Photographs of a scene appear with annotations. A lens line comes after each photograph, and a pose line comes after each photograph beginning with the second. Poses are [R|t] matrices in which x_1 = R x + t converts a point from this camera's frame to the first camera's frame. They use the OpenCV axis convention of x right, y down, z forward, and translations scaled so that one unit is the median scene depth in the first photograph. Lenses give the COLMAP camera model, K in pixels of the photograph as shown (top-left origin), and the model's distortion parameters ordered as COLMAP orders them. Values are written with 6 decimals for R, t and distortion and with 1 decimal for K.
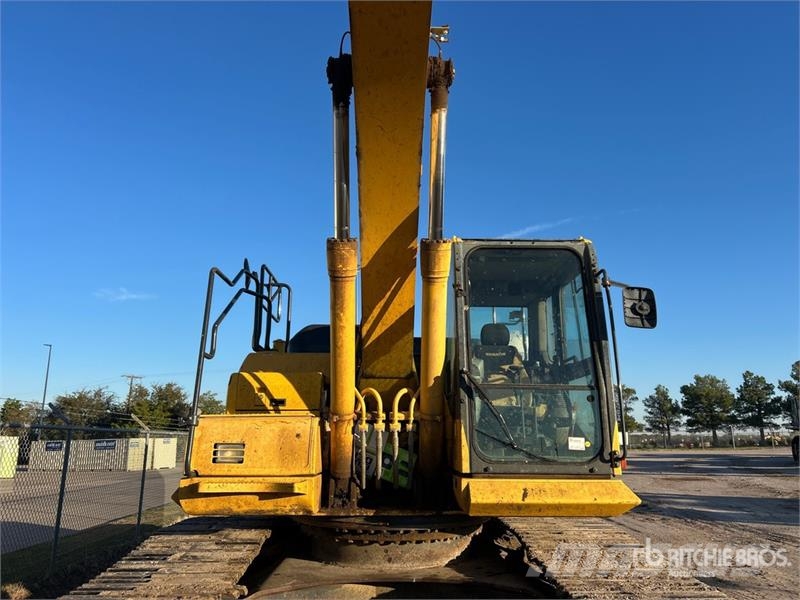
lens RADIAL K [[598.6, 0, 400.0], [0, 598.6, 300.0], [0, 0, 1]] dist [0.053739, -0.064613]
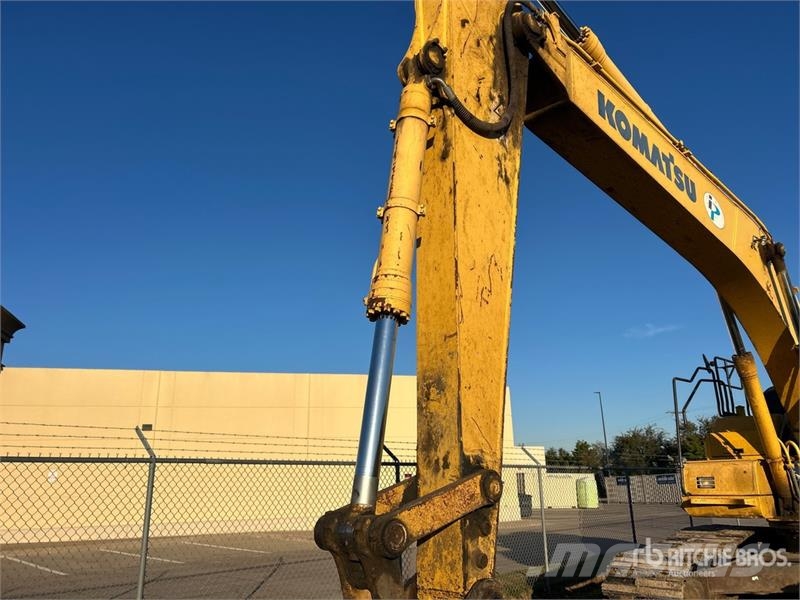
lens RADIAL K [[589.9, 0, 398.5], [0, 589.9, 303.8], [0, 0, 1]] dist [0.032102, -0.041968]
pose [[0.654934, -0.230371, -0.719716, 0.489021], [0.192661, 0.971830, -0.135750, -0.192391], [0.730714, -0.049754, 0.680868, -0.811551]]
